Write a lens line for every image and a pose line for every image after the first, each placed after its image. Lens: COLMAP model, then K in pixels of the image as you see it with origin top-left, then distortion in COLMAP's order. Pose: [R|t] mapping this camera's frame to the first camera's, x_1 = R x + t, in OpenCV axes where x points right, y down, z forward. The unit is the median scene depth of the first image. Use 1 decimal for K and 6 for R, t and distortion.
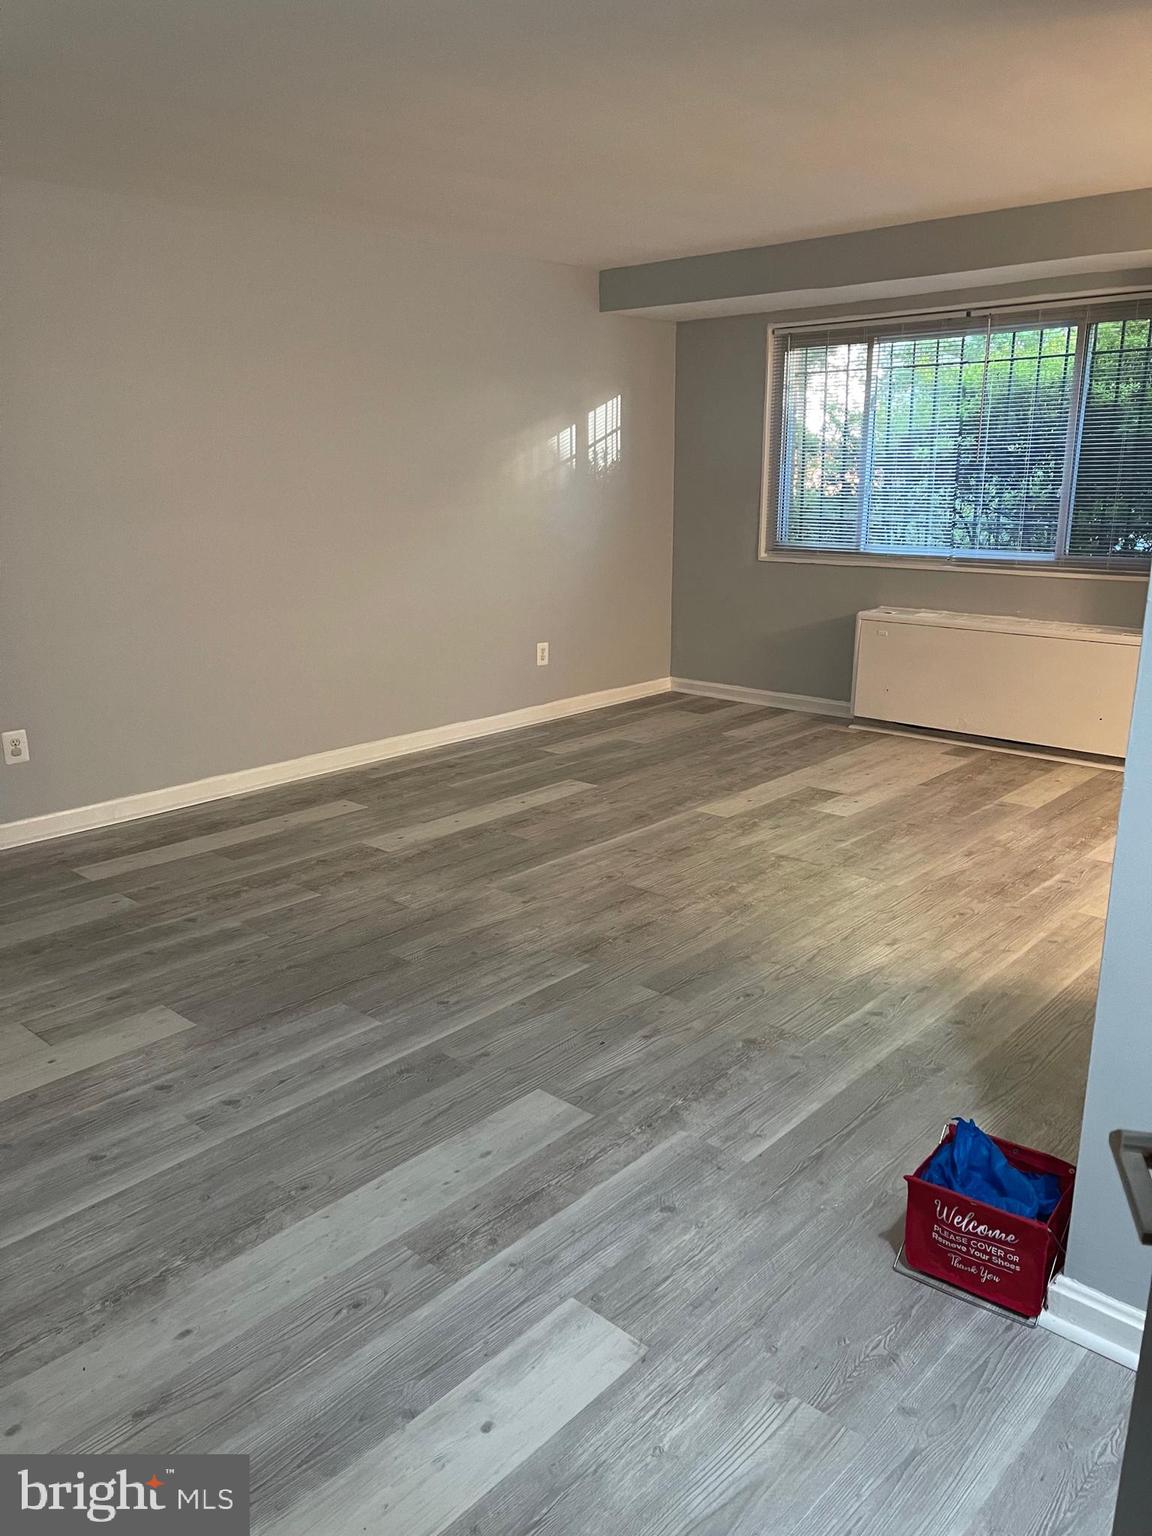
lens RADIAL K [[1158.1, 0, 574.2], [0, 1158.1, 773.4], [0, 0, 1]] dist [0.070613, -0.081291]
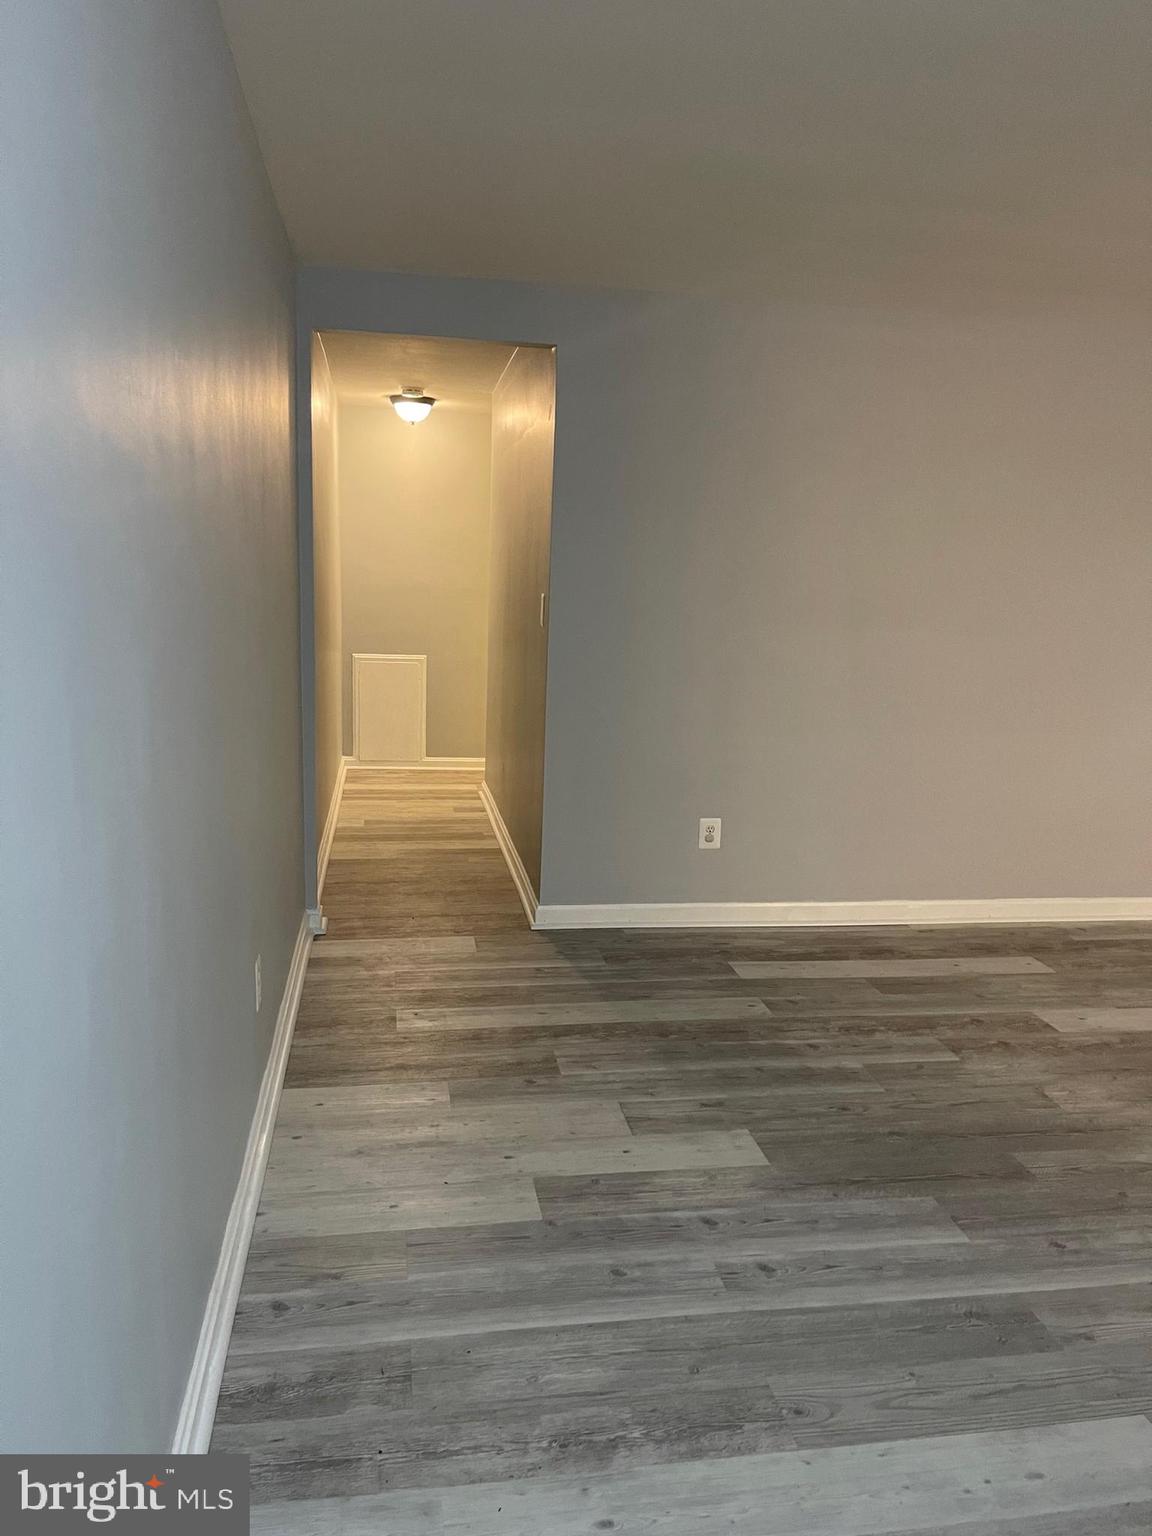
lens RADIAL K [[1158.1, 0, 583.9], [0, 1158.1, 764.3], [0, 0, 1]] dist [0.070613, -0.081291]
pose [[0.791950, 0.137011, -0.595015, 0.064788], [-0.200343, 0.978857, -0.041255, -0.025835], [0.576782, 0.151879, 0.802655, 0.127856]]
